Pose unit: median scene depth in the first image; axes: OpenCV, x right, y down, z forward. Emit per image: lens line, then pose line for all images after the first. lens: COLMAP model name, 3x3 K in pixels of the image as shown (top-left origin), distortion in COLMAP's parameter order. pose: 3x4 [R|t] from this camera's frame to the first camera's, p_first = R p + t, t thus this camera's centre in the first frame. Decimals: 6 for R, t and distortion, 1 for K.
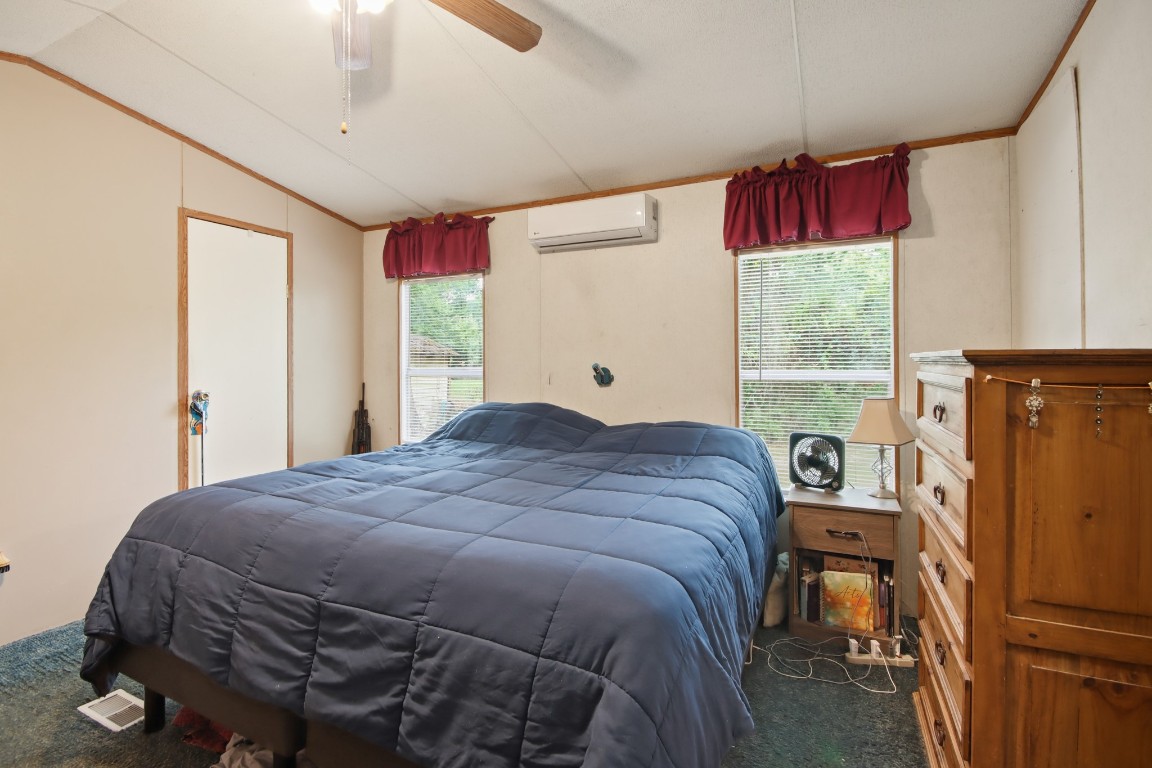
lens RADIAL K [[544.0, 0, 572.0], [0, 544.0, 365.0], [0, 0, 1]] dist [0.026487, -0.011270]
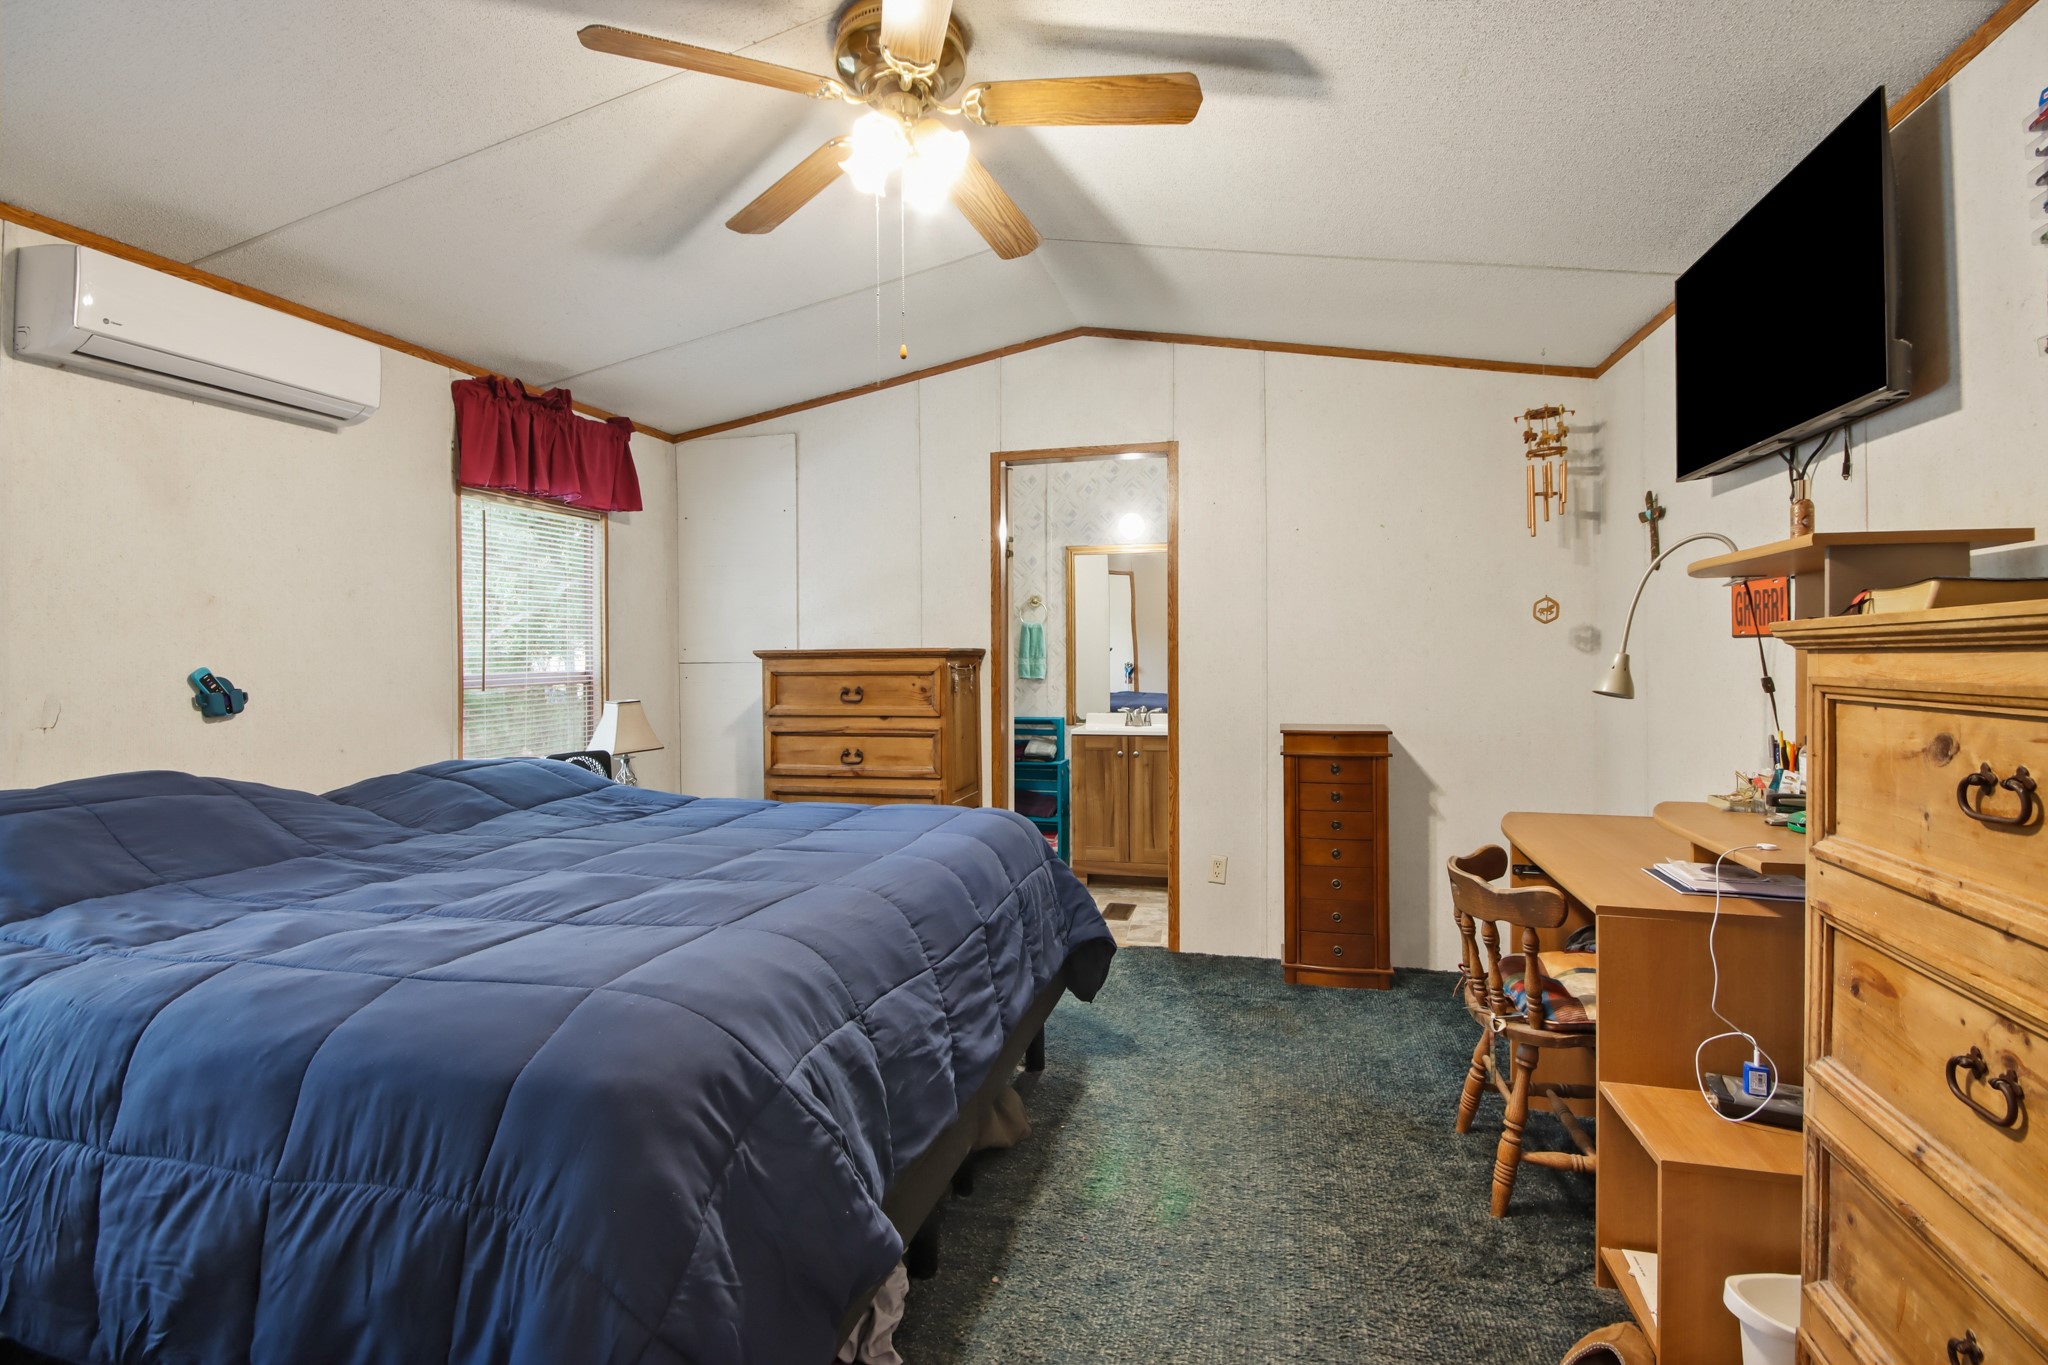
lens RADIAL K [[954.4, 0, 1022.2], [0, 954.4, 657.8], [0, 0, 1]] dist [-0.001914, -0.005857]
pose [[-0.182201, 0.007055, 0.983236, -0.695112], [0.024320, 0.999701, -0.002666, 0.005976], [-0.982961, 0.023426, -0.182318, 0.432979]]
